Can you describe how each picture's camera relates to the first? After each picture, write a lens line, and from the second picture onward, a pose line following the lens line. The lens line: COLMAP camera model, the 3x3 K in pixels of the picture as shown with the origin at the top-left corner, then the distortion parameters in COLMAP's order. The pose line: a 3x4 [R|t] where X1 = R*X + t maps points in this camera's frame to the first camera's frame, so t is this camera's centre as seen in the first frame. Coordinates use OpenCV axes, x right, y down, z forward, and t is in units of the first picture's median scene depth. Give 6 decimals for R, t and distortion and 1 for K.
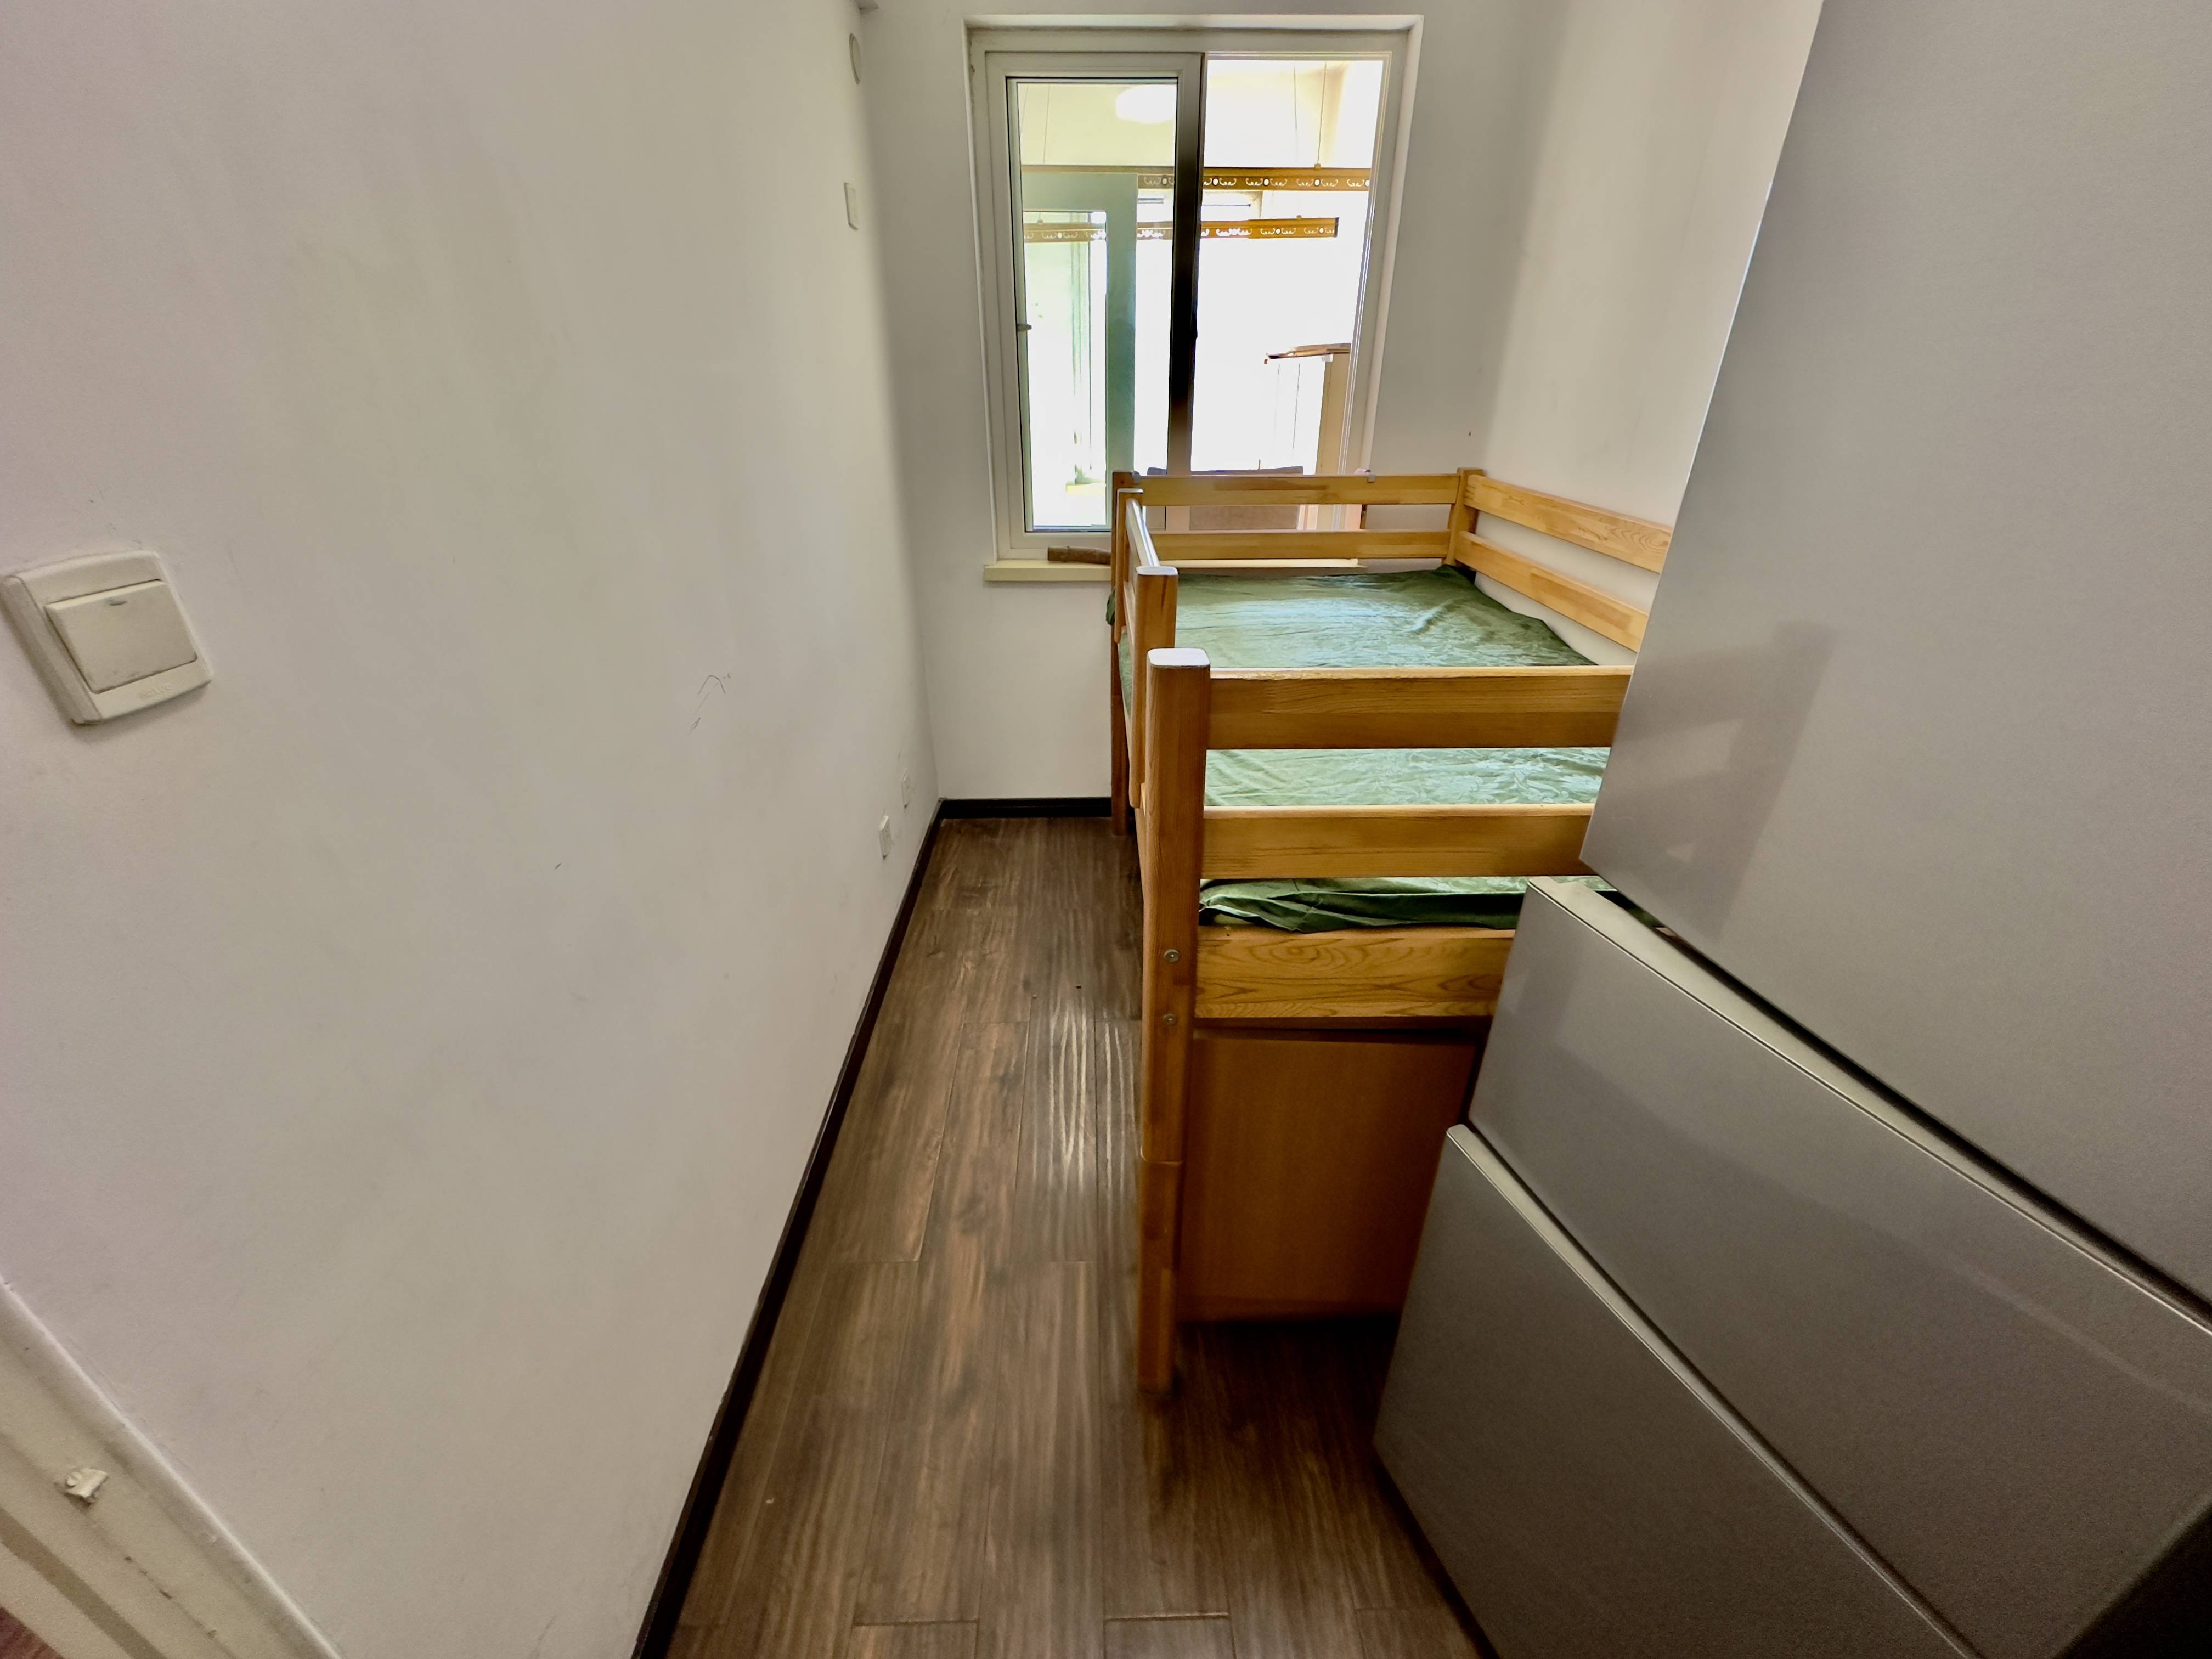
lens RADIAL K [[887.0, 0, 1110.3], [0, 887.0, 826.2], [0, 0, 1]] dist [-0.001753, 0.000680]
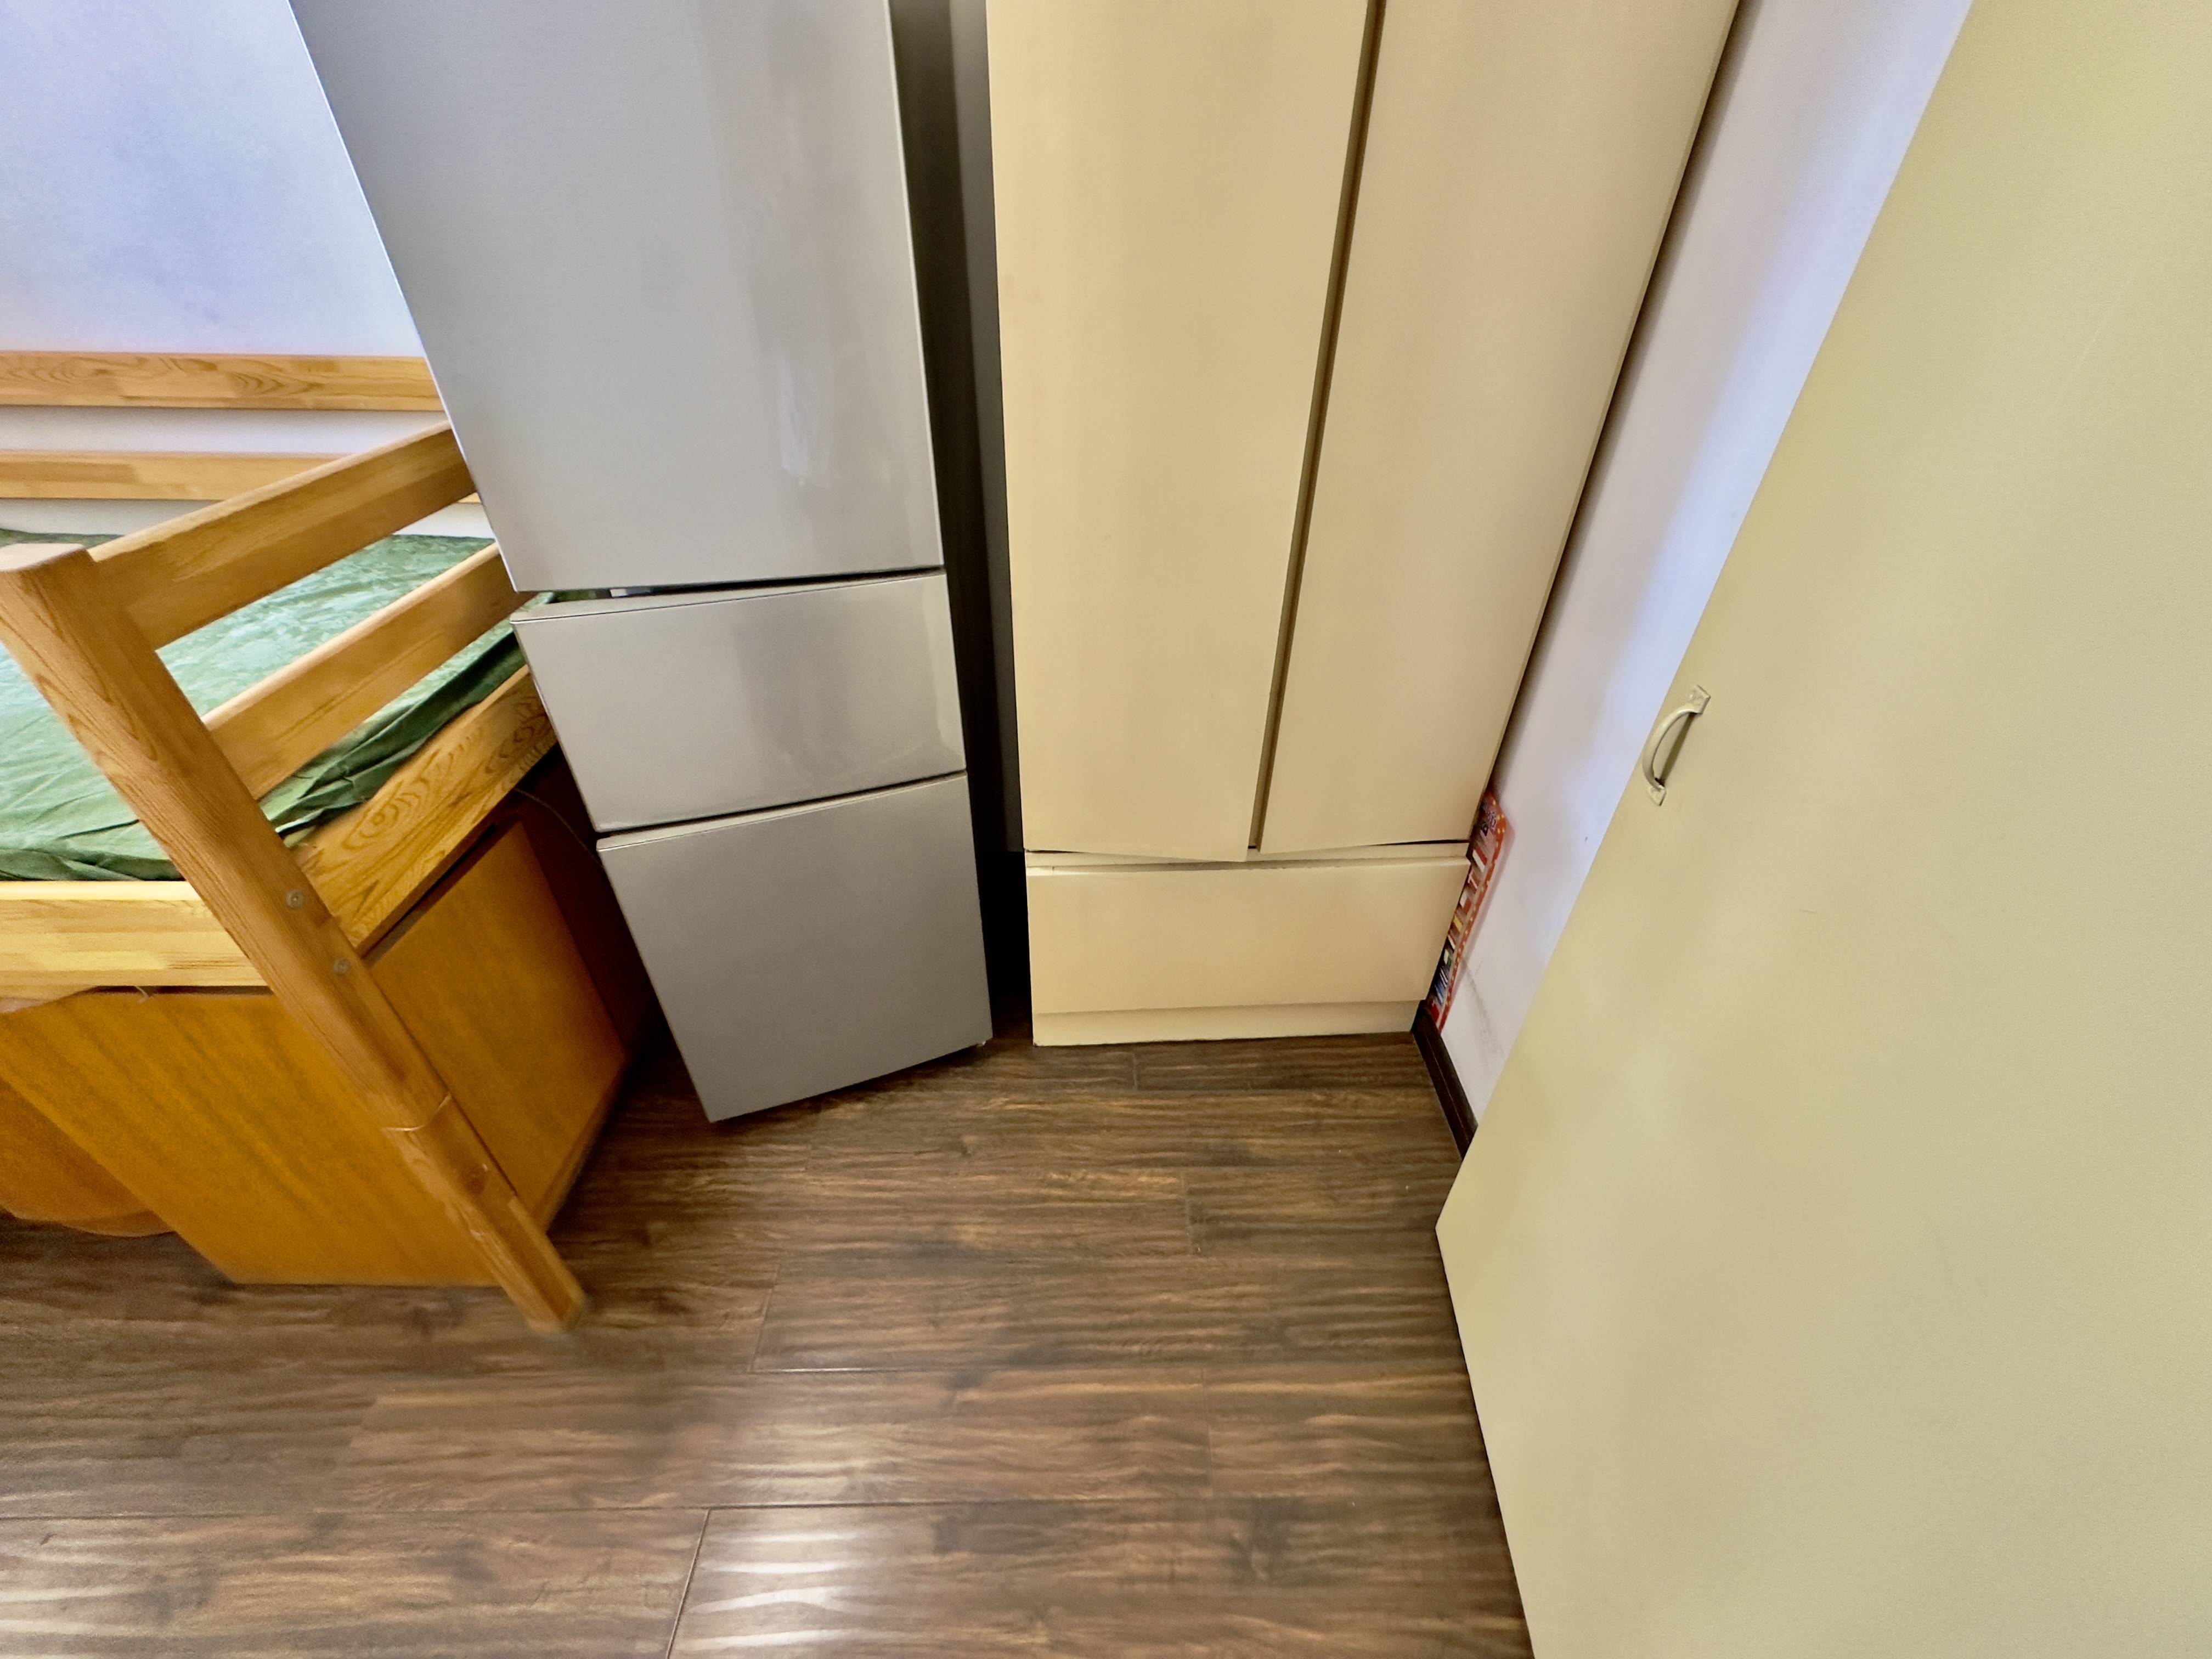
lens RADIAL K [[887.0, 0, 1106.3], [0, 887.0, 831.6], [0, 0, 1]] dist [-0.001753, 0.000680]
pose [[-0.001809, -0.584756, 0.811207, -0.570643], [0.443551, 0.726575, 0.524739, -0.003682], [-0.896247, 0.360761, 0.258054, 0.047495]]
